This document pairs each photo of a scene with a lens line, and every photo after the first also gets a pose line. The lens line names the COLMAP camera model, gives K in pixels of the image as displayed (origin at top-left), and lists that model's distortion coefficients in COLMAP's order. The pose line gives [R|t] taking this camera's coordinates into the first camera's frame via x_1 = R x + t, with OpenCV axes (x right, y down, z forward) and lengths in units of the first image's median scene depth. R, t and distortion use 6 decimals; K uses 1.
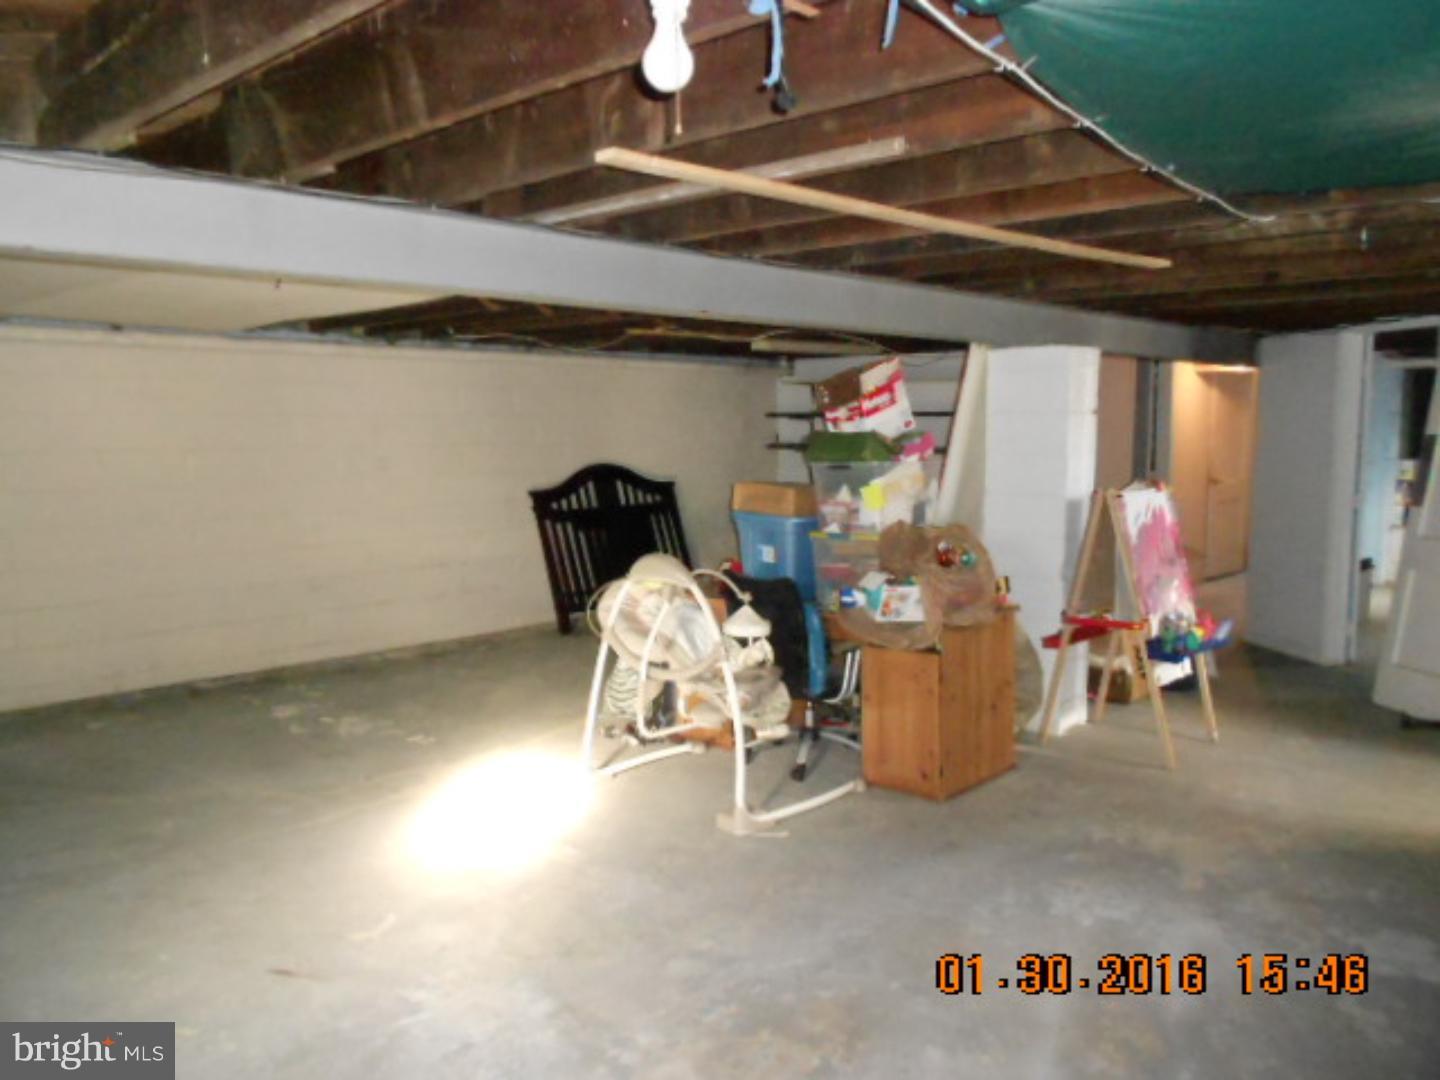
lens RADIAL K [[1092.9, 0, 726.1], [0, 1092.9, 541.1], [0, 0, 1]] dist [-0.035345, -0.004737]
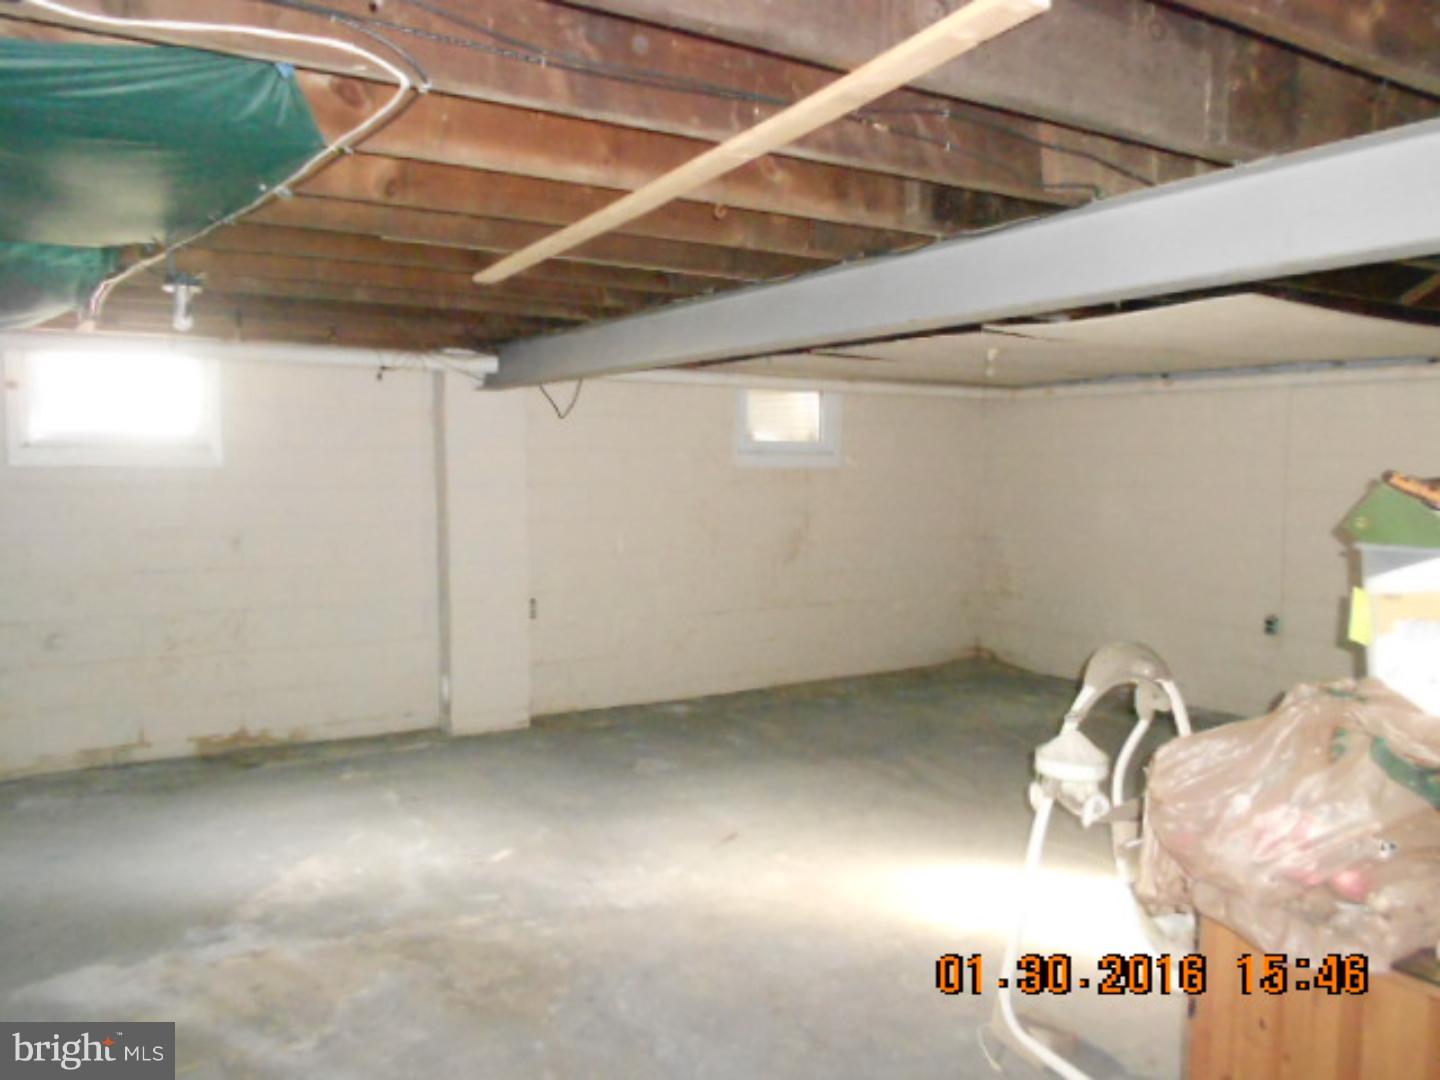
lens RADIAL K [[1092.9, 0, 726.1], [0, 1092.9, 537.4], [0, 0, 1]] dist [-0.035345, -0.004737]
pose [[-0.247180, 0.067269, -0.966632, 0.984751], [-0.105415, 0.989799, 0.095837, -0.140542], [0.963218, 0.125587, -0.237567, 1.296766]]
